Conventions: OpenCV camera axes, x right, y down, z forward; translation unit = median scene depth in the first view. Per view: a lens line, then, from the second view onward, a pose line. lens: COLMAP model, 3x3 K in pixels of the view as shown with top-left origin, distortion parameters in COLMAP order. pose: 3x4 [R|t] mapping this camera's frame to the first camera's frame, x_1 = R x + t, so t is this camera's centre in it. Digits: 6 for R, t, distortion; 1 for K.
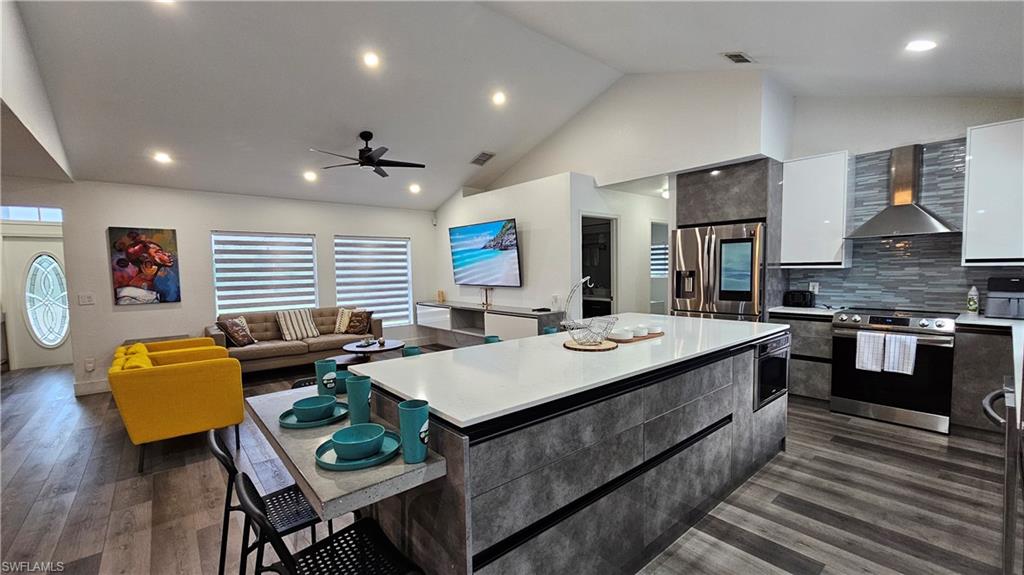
lens RADIAL K [[417.0, 0, 512.0], [0, 417.0, 295.4], [0, 0, 1]] dist [-0.001566, -0.000126]
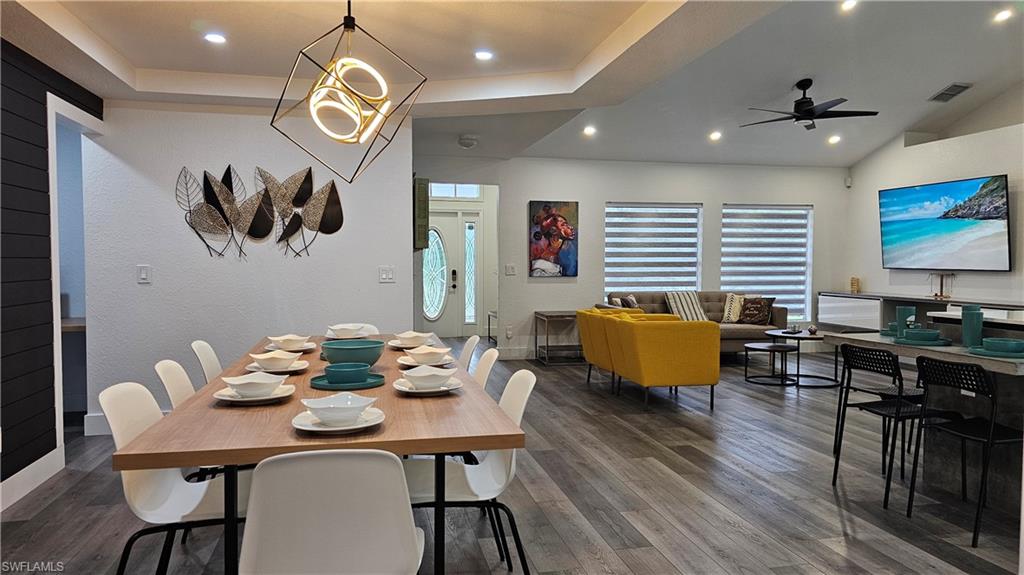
lens RADIAL K [[678.7, 0, 512.6], [0, 678.7, 295.0], [0, 0, 1]] dist [0.090824, -0.094721]
pose [[0.882057, 0.042940, -0.469182, -0.188497], [-0.047712, 0.998860, 0.001719, 0.064003], [0.468721, 0.020869, 0.883100, -0.472087]]
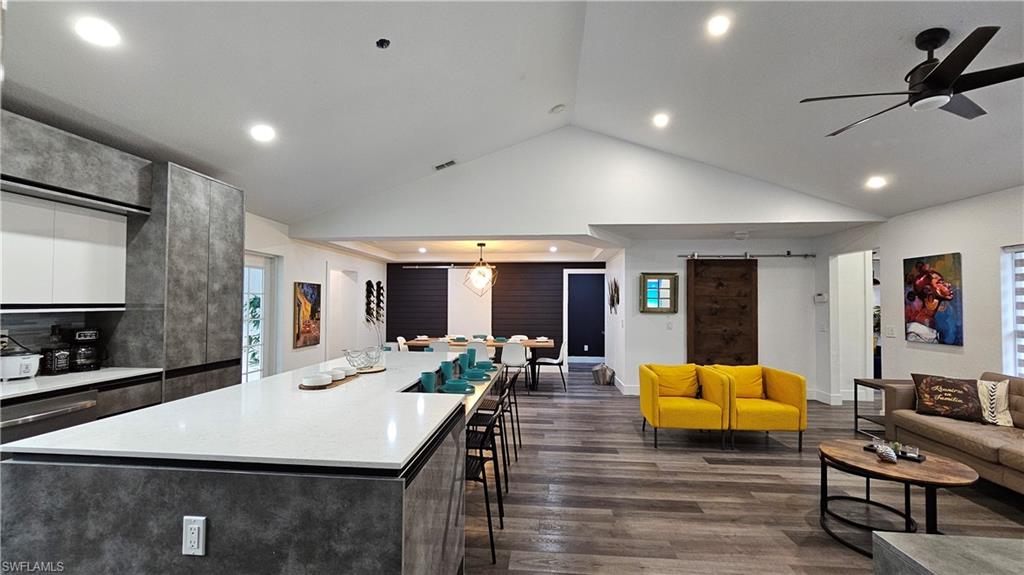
lens RADIAL K [[417.0, 0, 512.0], [0, 417.0, 295.4], [0, 0, 1]] dist [-0.001566, -0.000126]
pose [[-0.709278, -0.001458, -0.704927, 0.334195], [-0.038934, 0.998552, 0.037109, -0.074984], [0.703853, 0.053766, -0.708308, 0.972082]]
